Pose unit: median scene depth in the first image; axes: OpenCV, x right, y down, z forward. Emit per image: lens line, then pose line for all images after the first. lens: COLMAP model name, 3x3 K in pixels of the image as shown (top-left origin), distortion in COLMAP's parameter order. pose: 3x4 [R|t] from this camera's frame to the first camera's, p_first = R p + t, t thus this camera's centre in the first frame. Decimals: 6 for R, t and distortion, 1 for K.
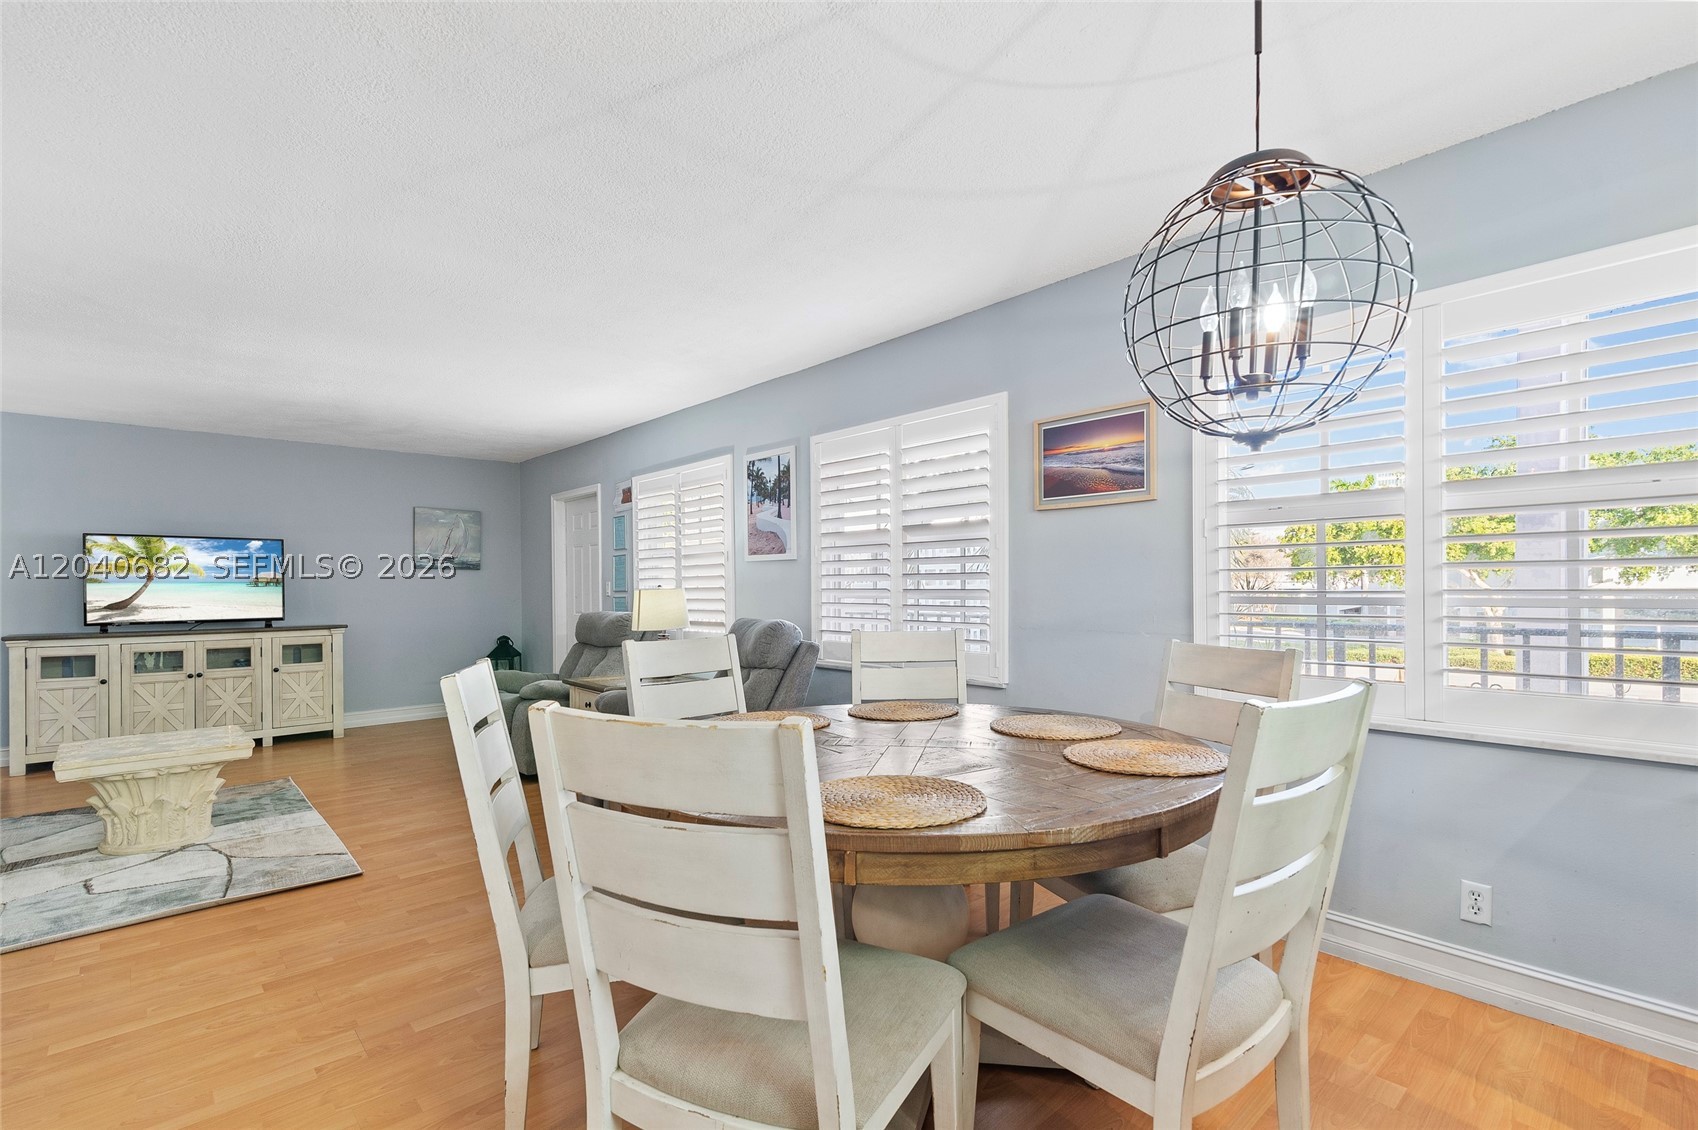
lens RADIAL K [[785.4, 0, 853.8], [0, 785.4, 590.8], [0, 0, 1]] dist [0.011344, -0.000561]
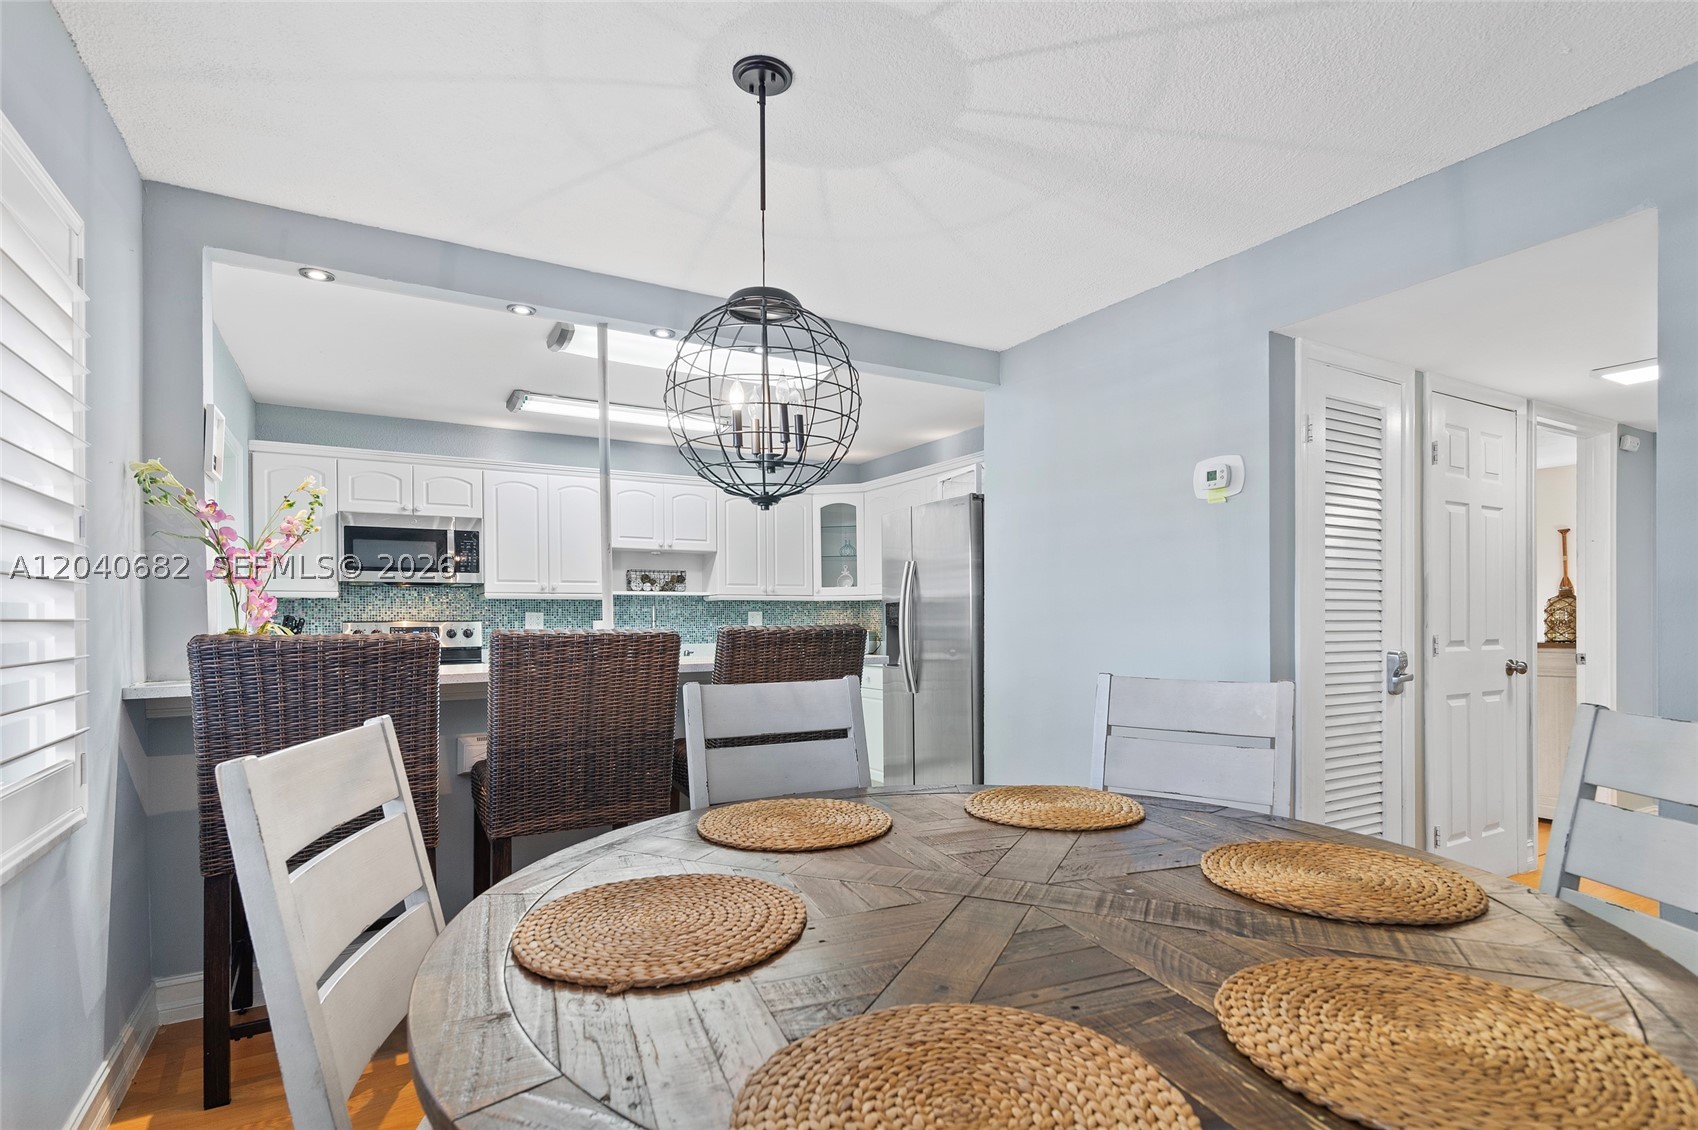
lens RADIAL K [[842.6, 0, 867.1], [0, 842.6, 620.3], [0, 0, 1]] dist [0.001636, 0.000087]
pose [[-0.980615, 0.010682, 0.195651, 0.022530], [0.012168, 0.999906, 0.006394, -0.001561], [-0.195564, 0.008651, -0.980653, 0.688544]]
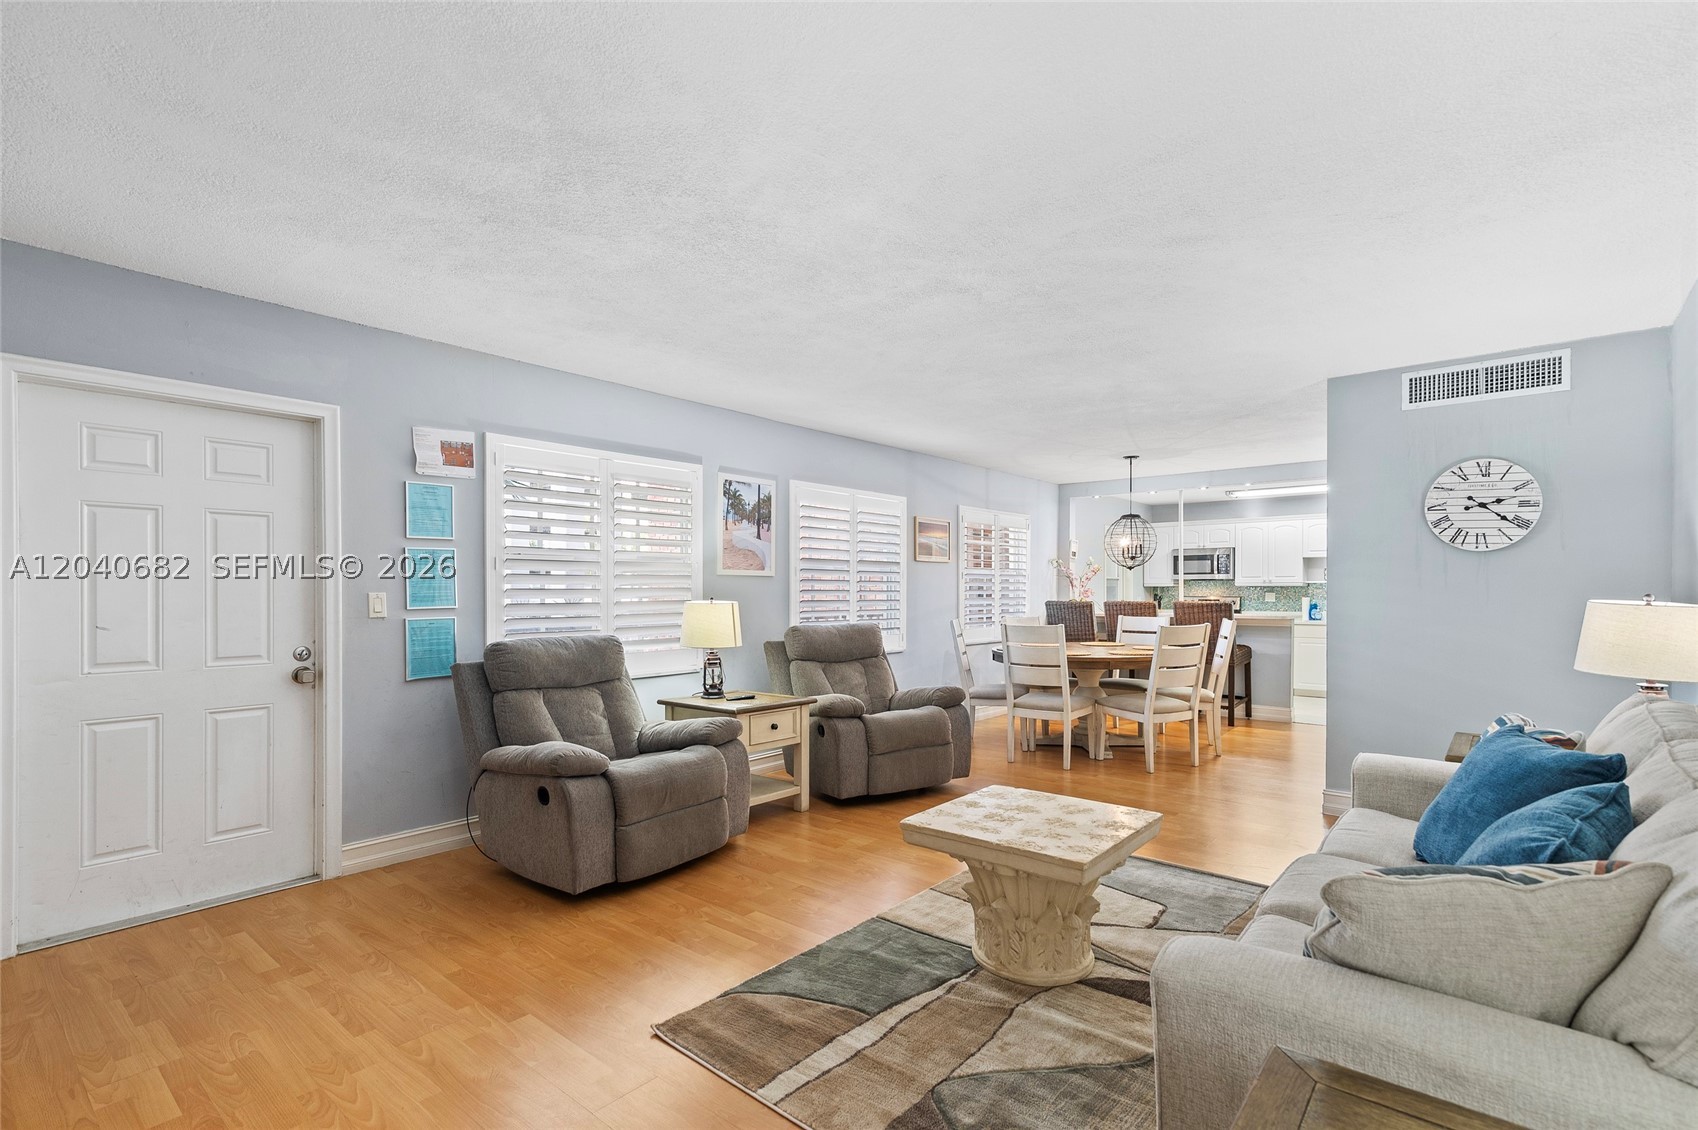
lens RADIAL K [[792.5, 0, 853.9], [0, 792.5, 595.9], [0, 0, 1]] dist [0.011123, 0.000298]
pose [[-0.131939, -0.001313, 0.991257, -1.248788], [0.004226, 0.999989, 0.001888, -0.010860], [-0.991249, 0.004439, -0.131932, 1.003332]]
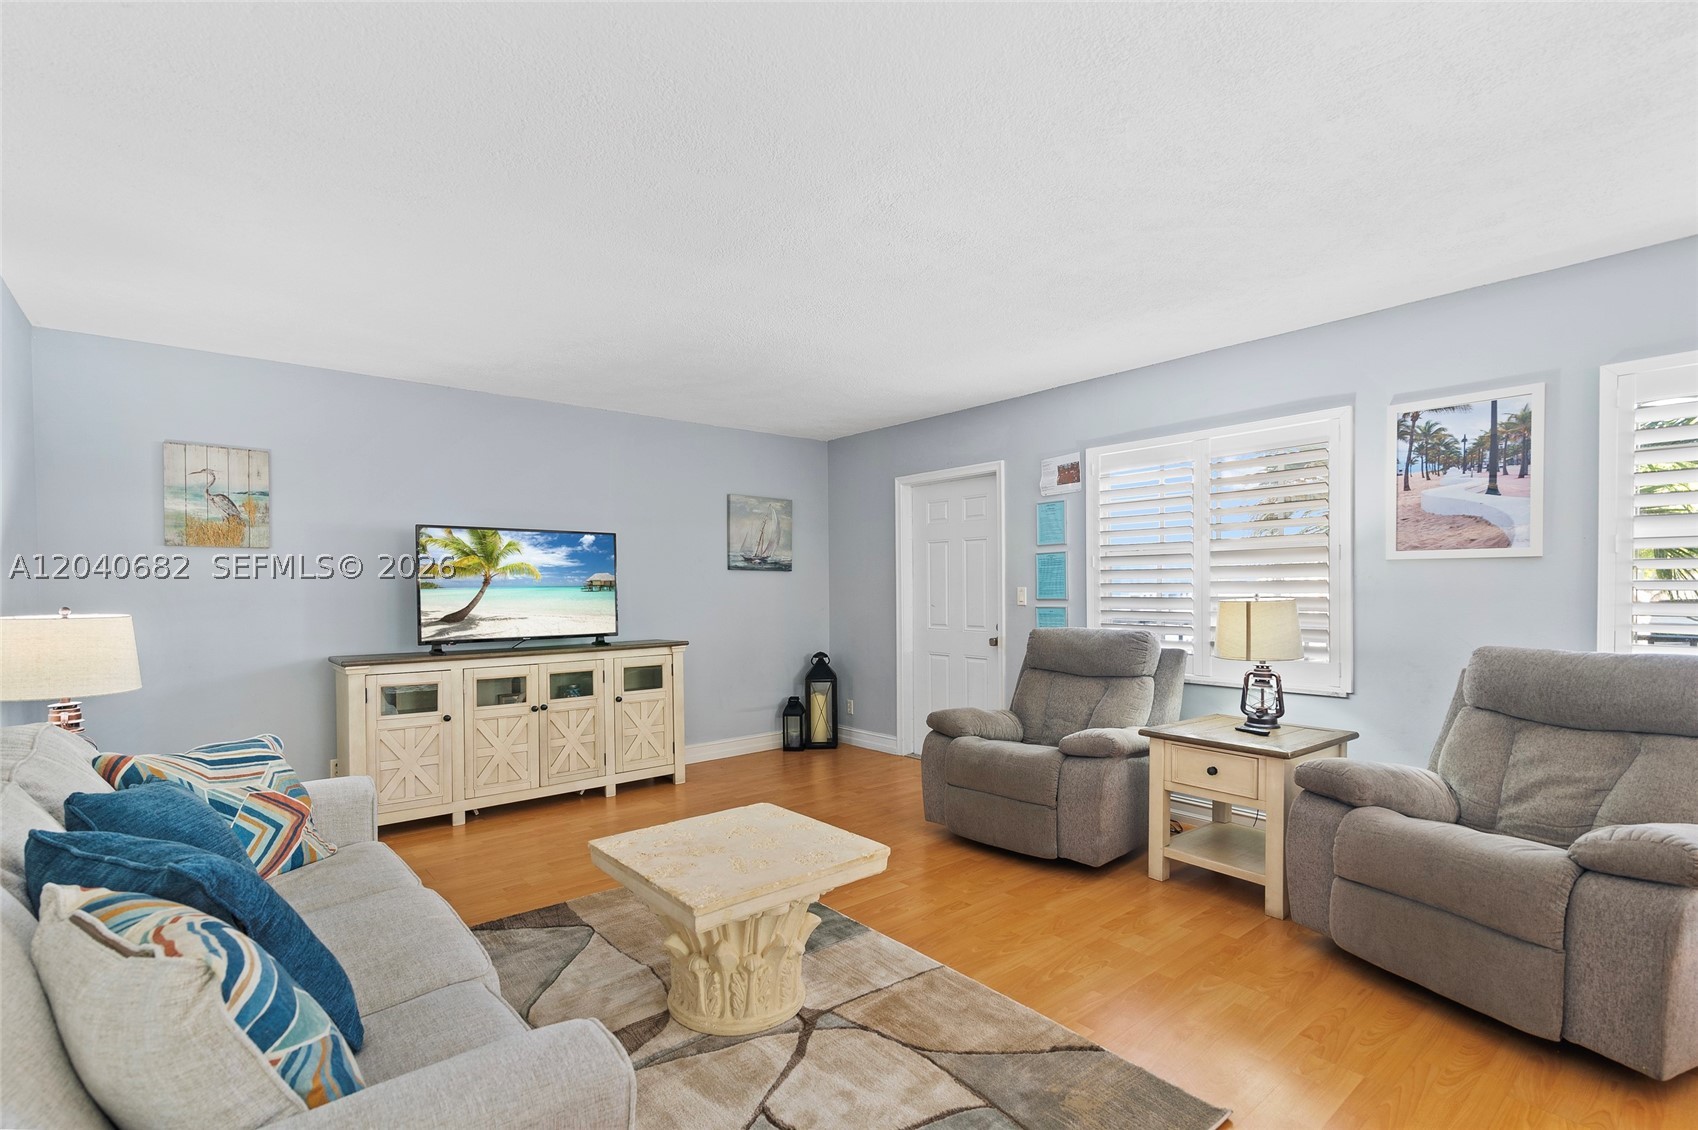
lens RADIAL K [[792.5, 0, 853.9], [0, 792.5, 595.9], [0, 0, 1]] dist [0.011123, 0.000298]
pose [[0.998906, 0.001033, -0.046762, -0.599275], [-0.000719, 0.999977, 0.006735, -0.010342], [0.046768, -0.006694, 0.998883, 0.291259]]
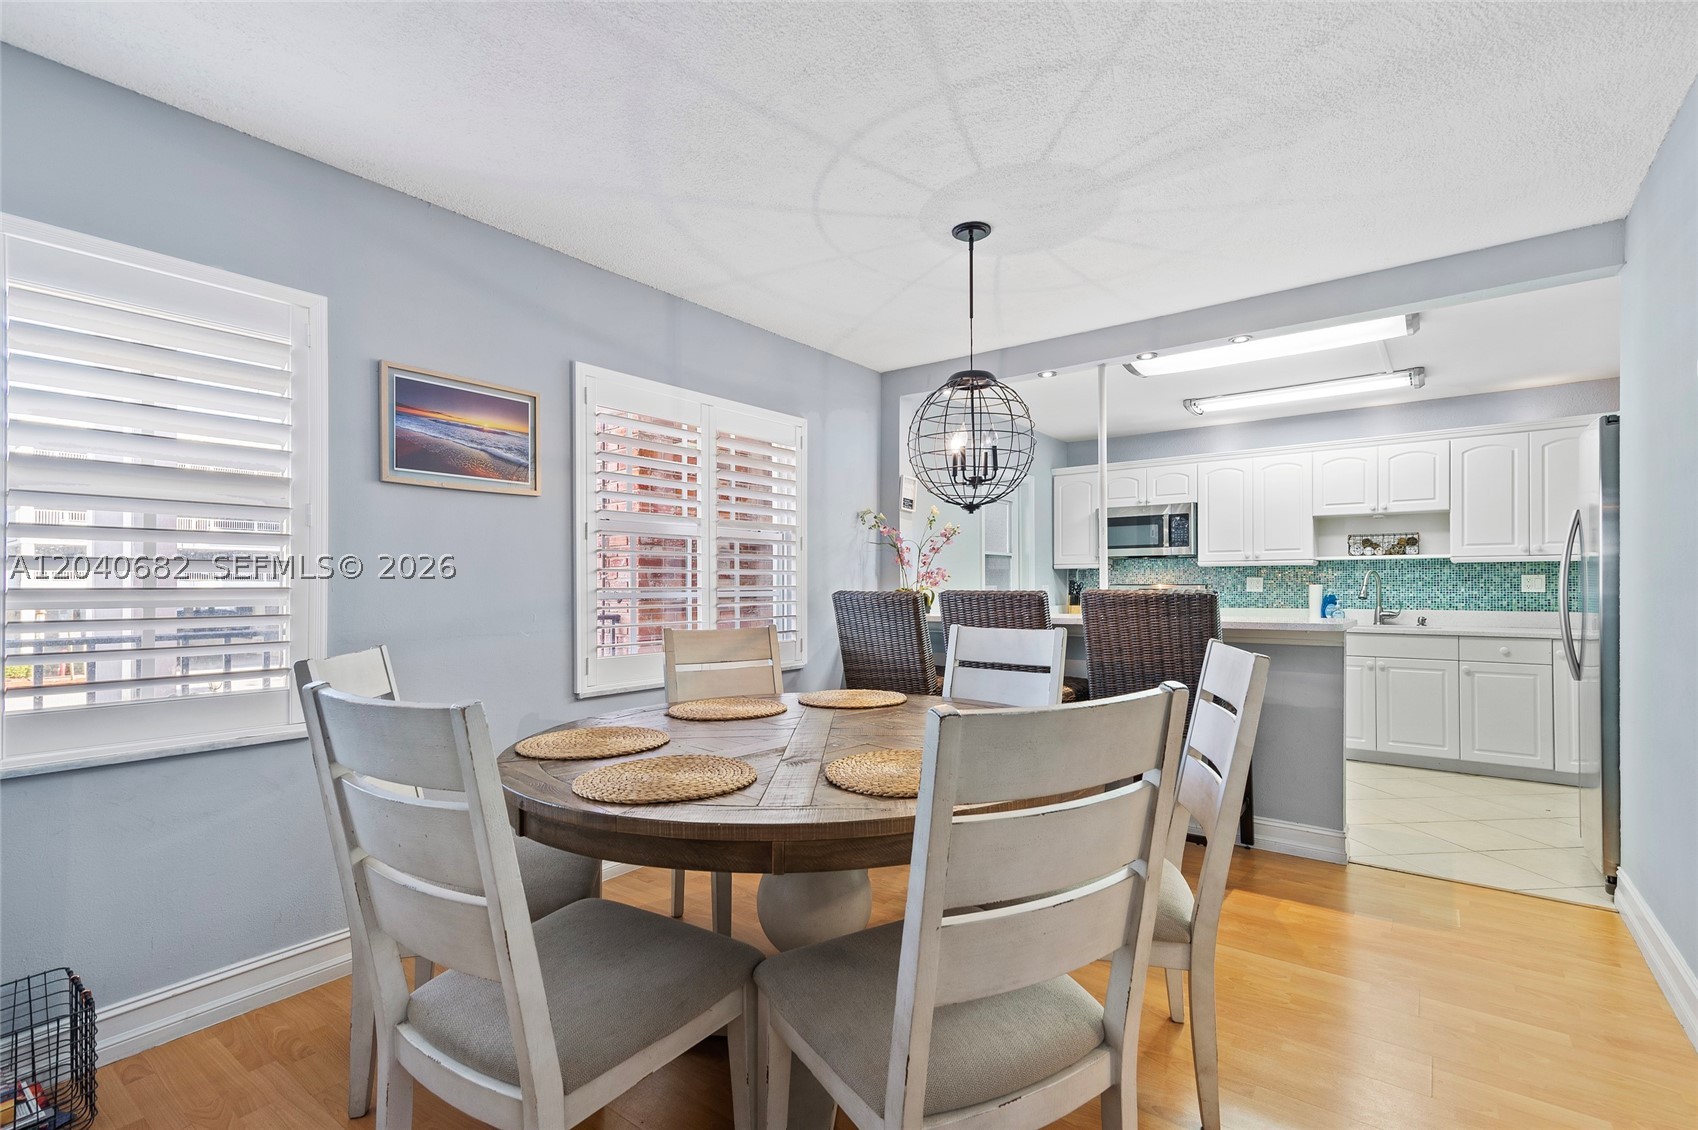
lens RADIAL K [[772.4, 0, 849.2], [0, 772.4, 582.5], [0, 0, 1]] dist [0.011987, 0.000012]
pose [[-0.181986, 0.008087, 0.983268, -0.400303], [0.007486, 0.999949, -0.006838, 0.001462], [-0.983273, 0.006116, -0.182037, 0.491353]]
